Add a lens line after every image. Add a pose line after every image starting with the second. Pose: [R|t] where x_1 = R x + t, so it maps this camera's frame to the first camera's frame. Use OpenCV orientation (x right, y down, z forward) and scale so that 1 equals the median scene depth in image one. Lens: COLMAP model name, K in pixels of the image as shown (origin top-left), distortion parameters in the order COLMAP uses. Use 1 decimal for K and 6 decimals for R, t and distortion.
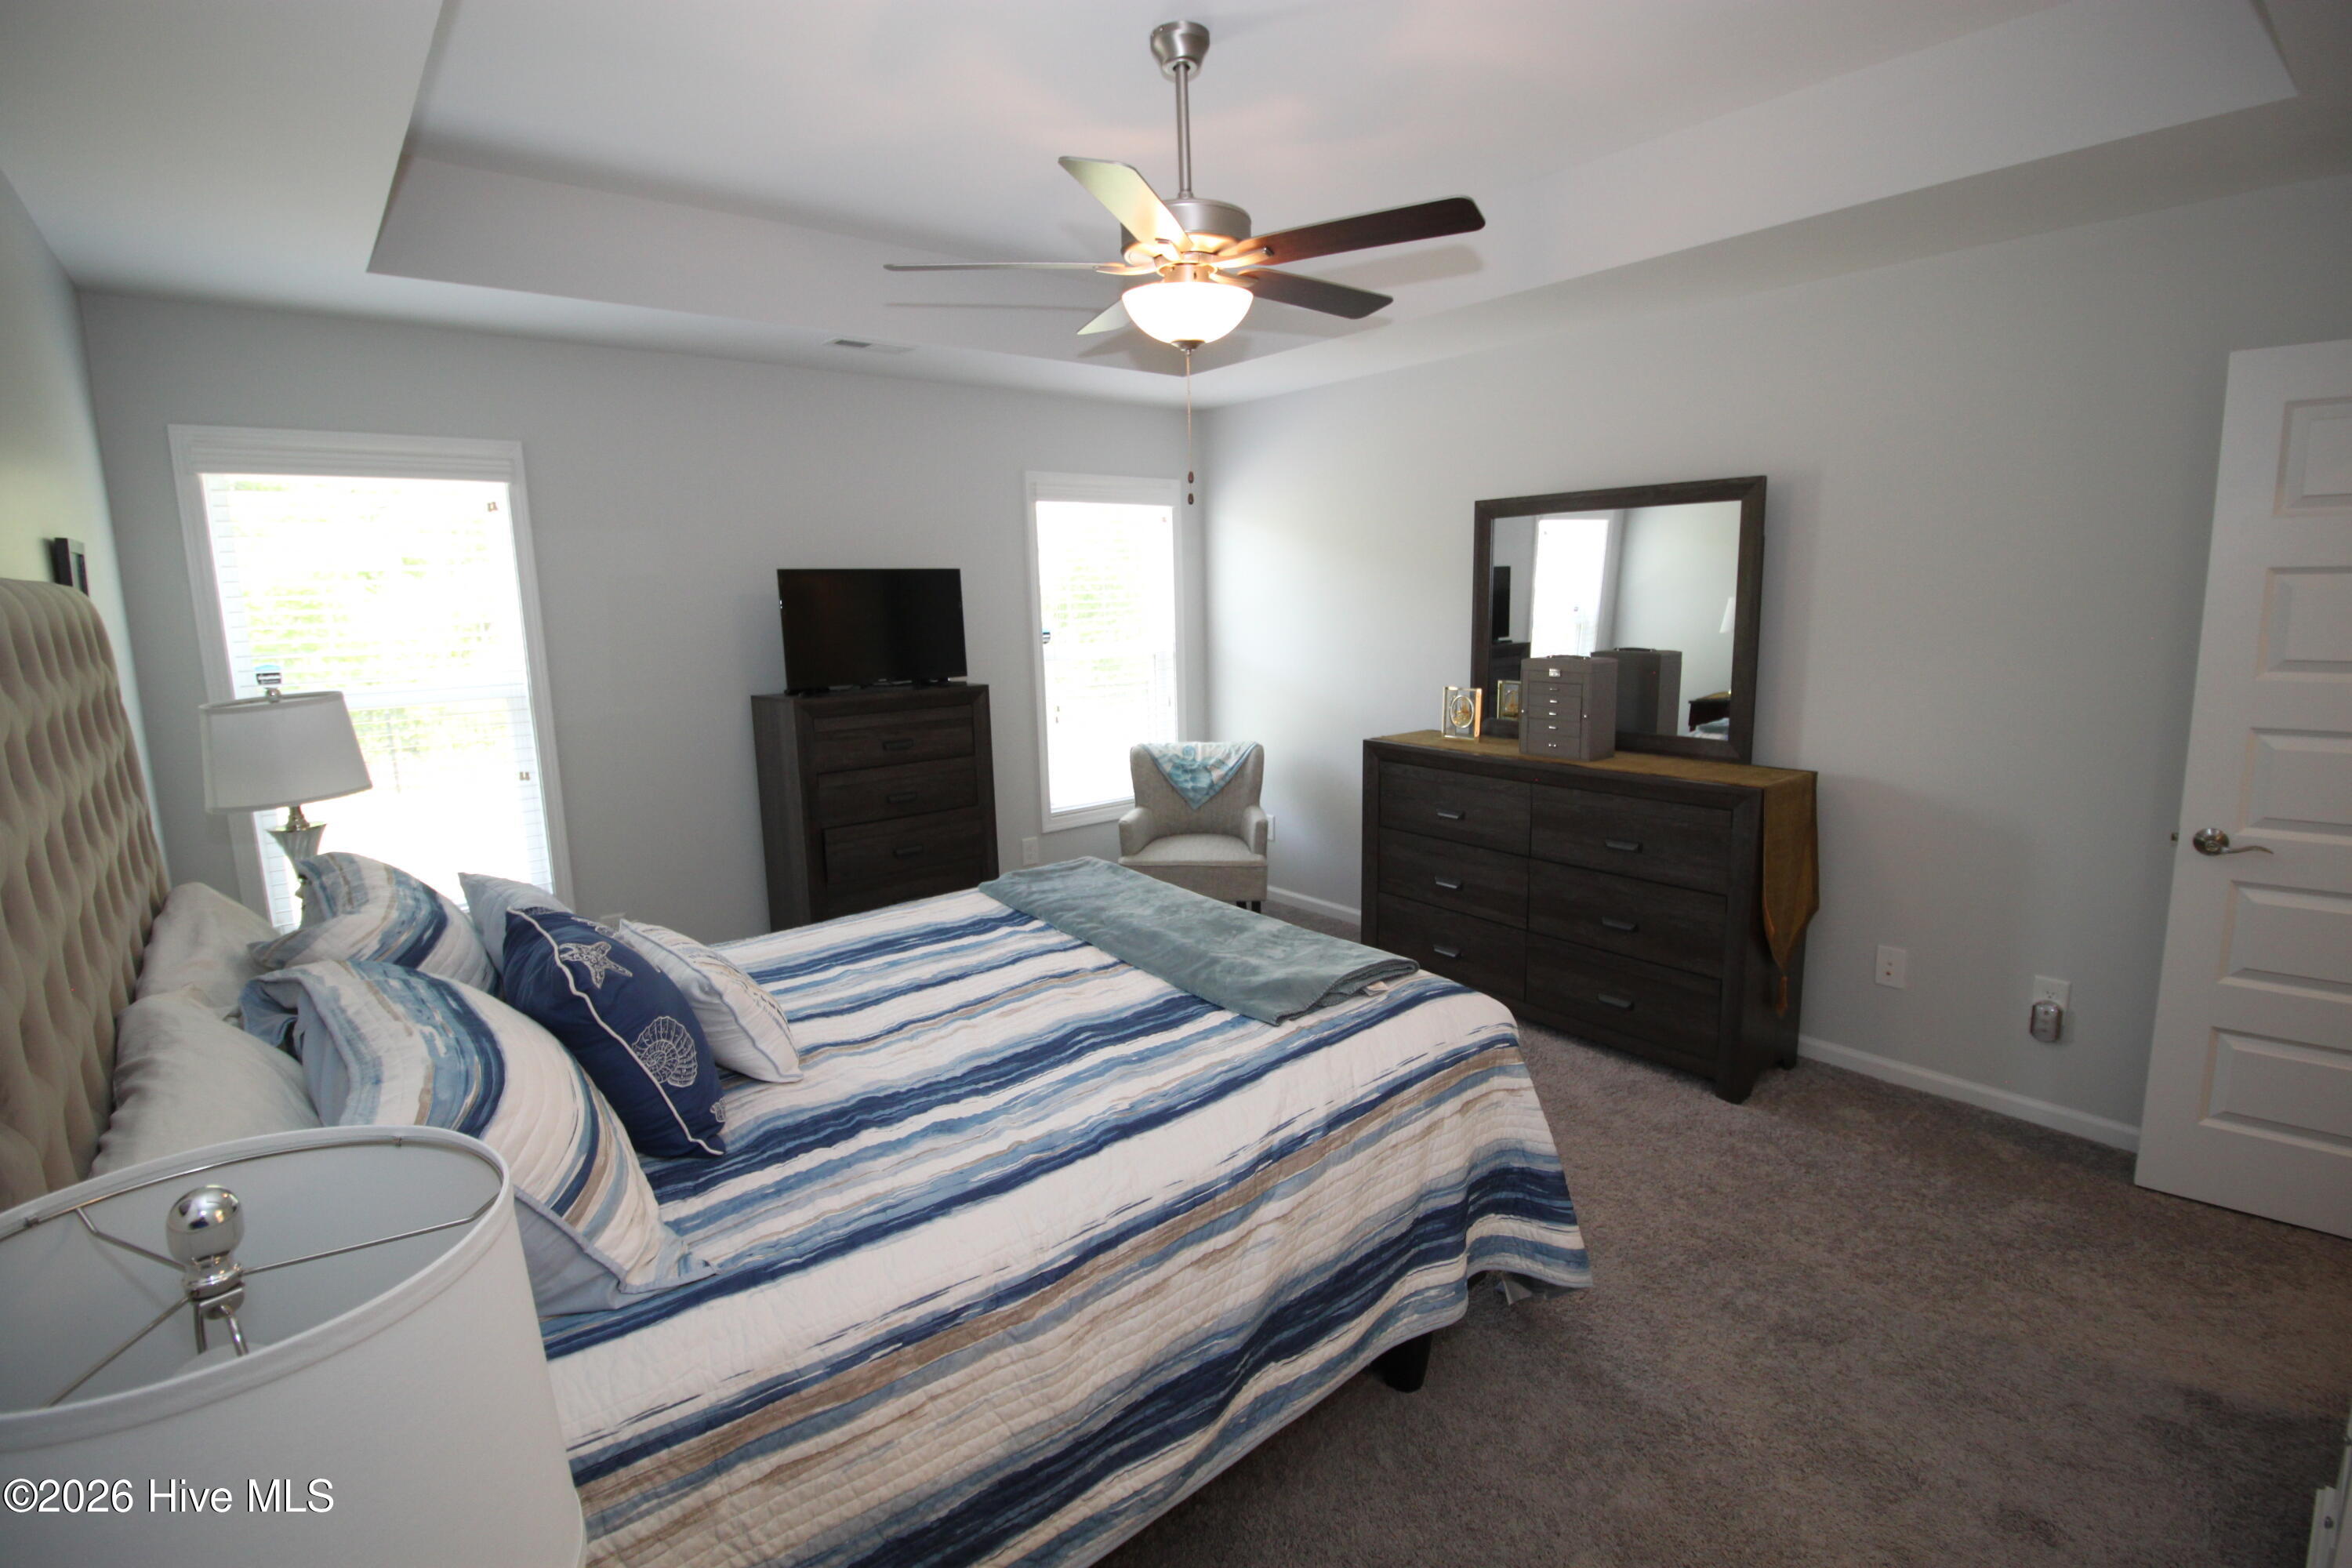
lens RADIAL K [[1084.7, 0, 1183.8], [0, 1084.7, 779.5], [0, 0, 1]] dist [-0.003188, -0.011418]
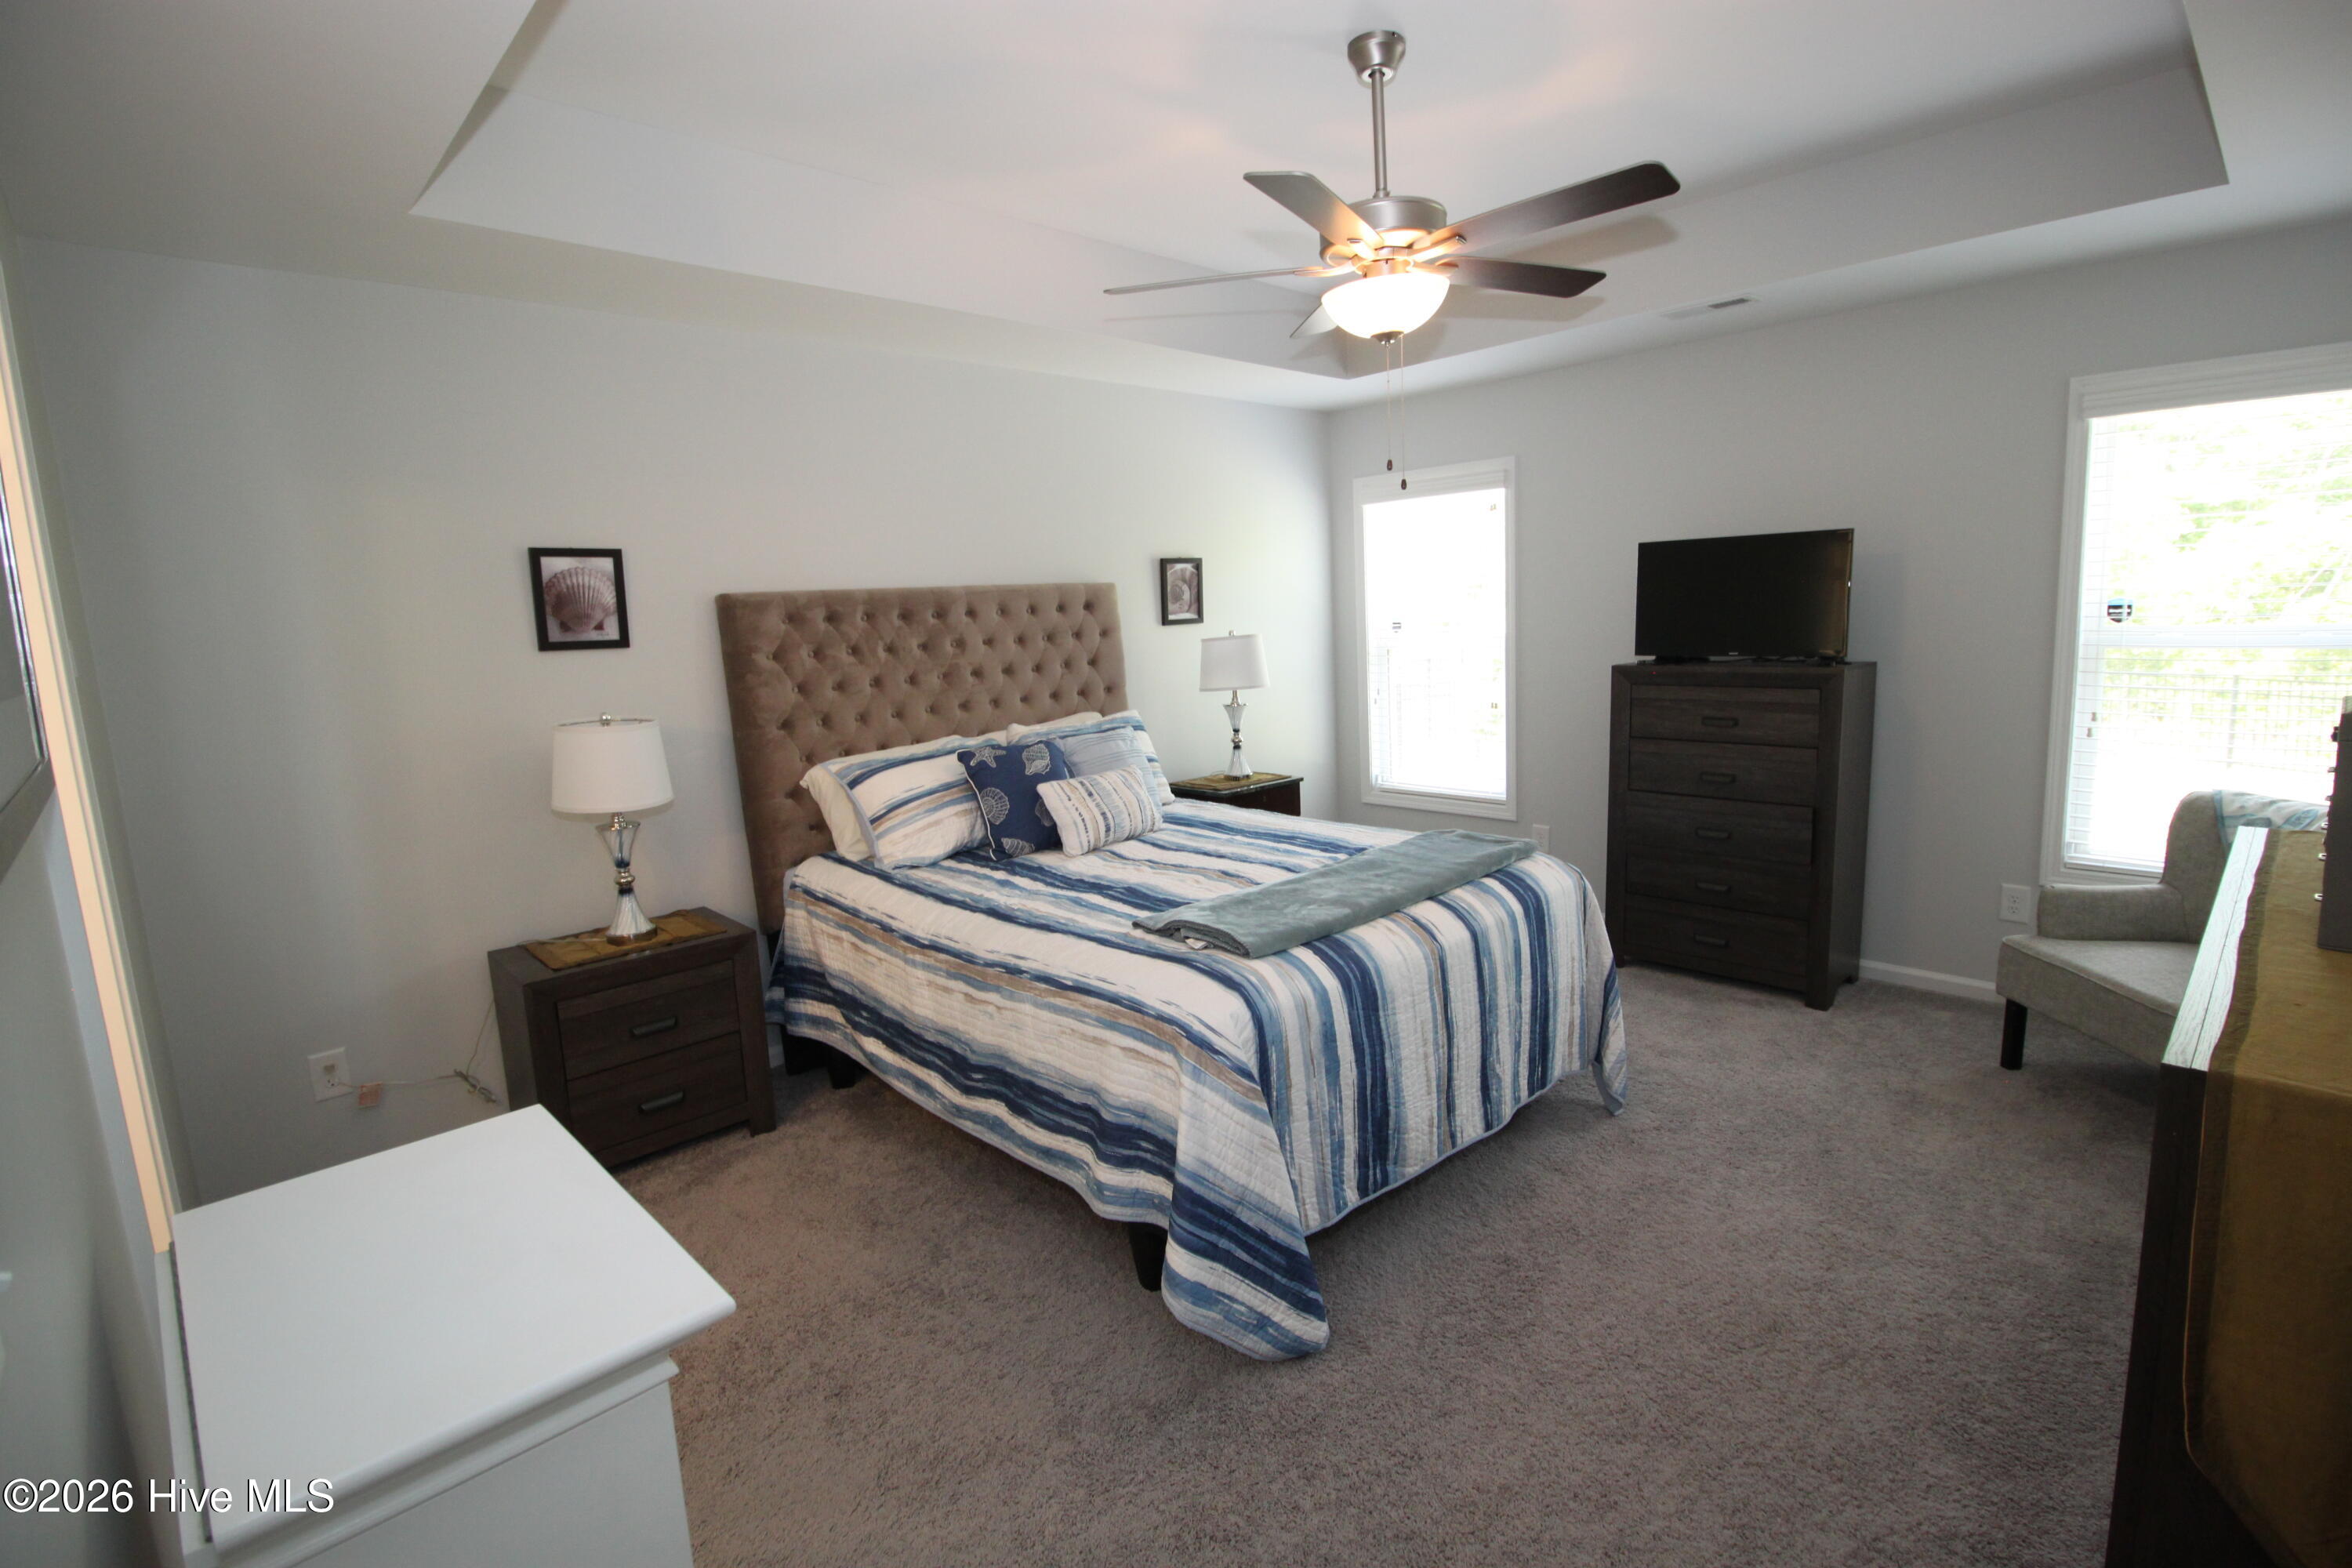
lens RADIAL K [[1084.7, 0, 1187.0], [0, 1084.7, 779.5], [0, 0, 1]] dist [-0.003188, -0.011418]
pose [[0.074630, 0.177876, -0.981219, 1.324358], [-0.130696, 0.977220, 0.167210, -0.166431], [0.988610, 0.115763, 0.096178, 0.930451]]
